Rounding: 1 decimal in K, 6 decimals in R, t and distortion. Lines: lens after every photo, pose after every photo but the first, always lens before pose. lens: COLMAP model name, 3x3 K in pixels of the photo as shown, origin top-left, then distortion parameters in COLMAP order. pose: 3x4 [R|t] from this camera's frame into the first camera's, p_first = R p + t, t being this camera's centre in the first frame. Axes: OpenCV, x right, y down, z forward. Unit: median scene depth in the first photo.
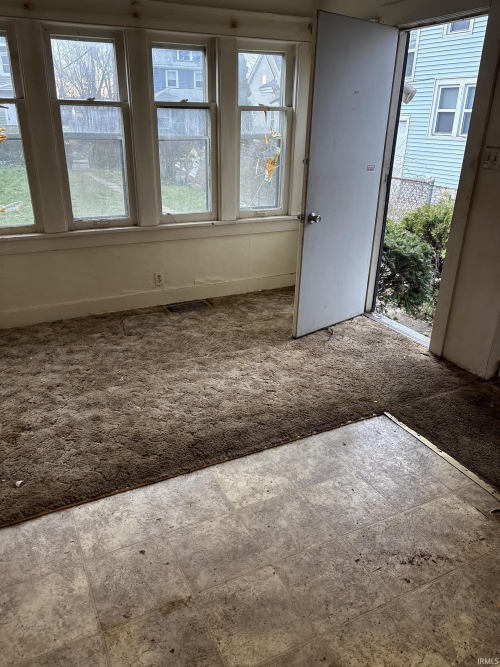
lens RADIAL K [[496.5, 0, 242.2], [0, 496.5, 334.0], [0, 0, 1]] dist [-0.001127, -0.008726]
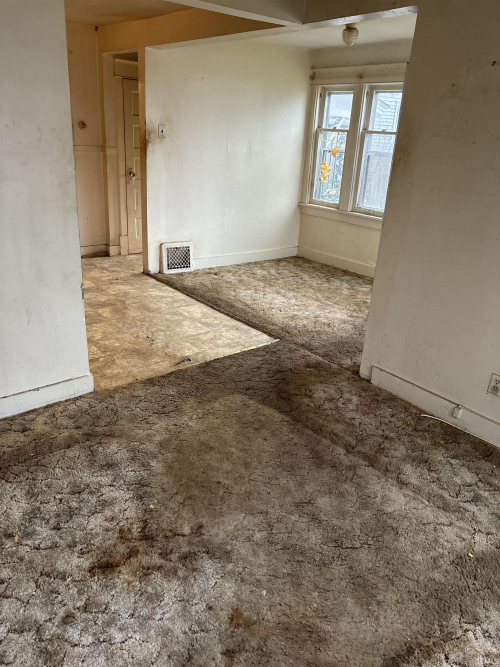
lens RADIAL K [[496.5, 0, 242.2], [0, 496.5, 334.0], [0, 0, 1]] dist [-0.001127, -0.008726]
pose [[0.218201, 0.370250, -0.902941, 1.722920], [-0.431364, 0.866535, 0.251080, -0.184988], [0.875393, 0.334711, 0.348792, 0.460565]]
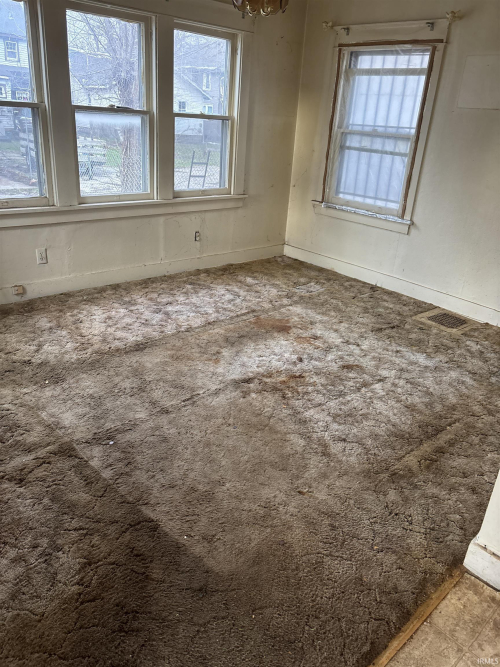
lens RADIAL K [[496.5, 0, 242.2], [0, 496.5, 334.0], [0, 0, 1]] dist [-0.001127, -0.008726]
pose [[-0.274378, -0.416679, 0.866658, 0.197935], [0.298613, 0.819772, 0.488676, -0.330526], [-0.914083, 0.392877, -0.100501, 0.848316]]
